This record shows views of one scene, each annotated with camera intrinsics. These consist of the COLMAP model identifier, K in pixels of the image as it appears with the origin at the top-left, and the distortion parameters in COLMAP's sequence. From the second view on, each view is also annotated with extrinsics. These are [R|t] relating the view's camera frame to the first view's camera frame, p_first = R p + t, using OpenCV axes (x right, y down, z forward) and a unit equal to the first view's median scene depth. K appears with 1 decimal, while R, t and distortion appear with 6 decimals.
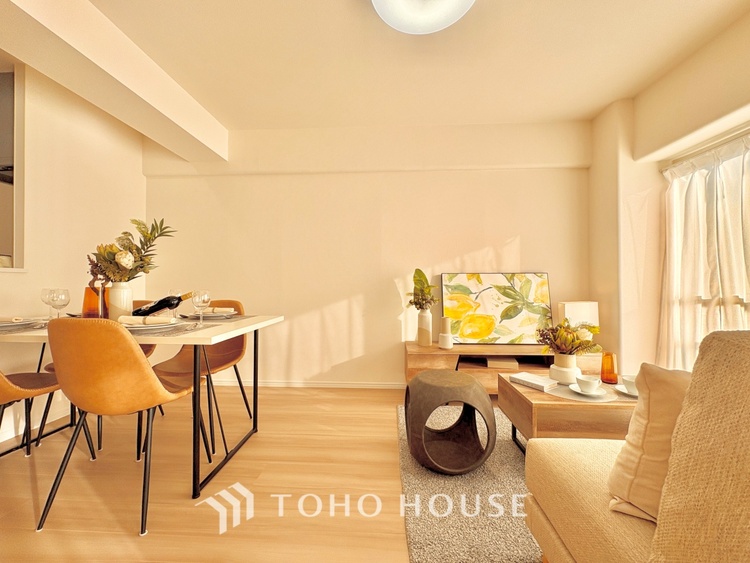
lens RADIAL K [[298.3, 0, 375.0], [0, 298.3, 281.5], [0, 0, 1]] dist [0.002458, 0.000117]
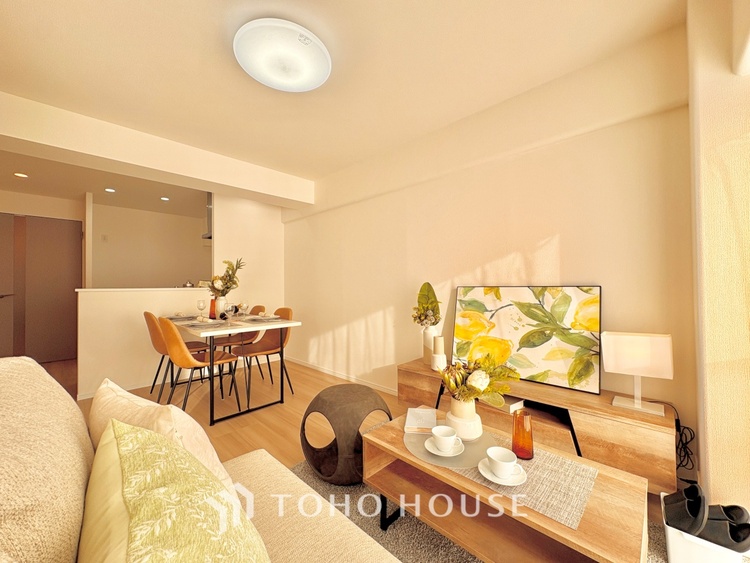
lens RADIAL K [[298.3, 0, 375.0], [0, 298.3, 281.5], [0, 0, 1]] dist [0.002458, 0.000117]
pose [[0.755645, -0.014991, -0.654810, 0.639509], [0.013471, 0.999882, -0.007346, -0.040717], [0.654843, -0.003270, 0.755758, 0.166093]]
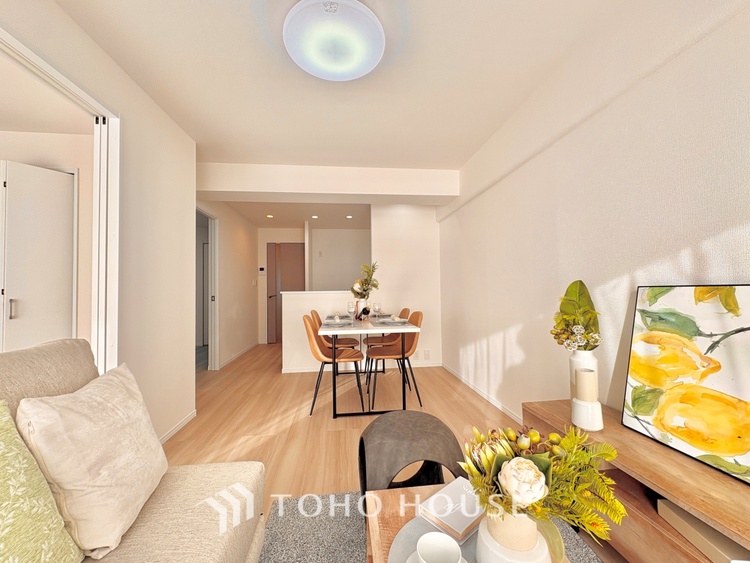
lens RADIAL K [[298.3, 0, 375.0], [0, 298.3, 281.5], [0, 0, 1]] dist [0.002458, 0.000117]
pose [[0.165389, -0.032406, -0.985696, 0.664490], [0.025946, 0.999257, -0.028498, -0.033721], [0.985887, -0.020862, 0.166107, 0.492014]]
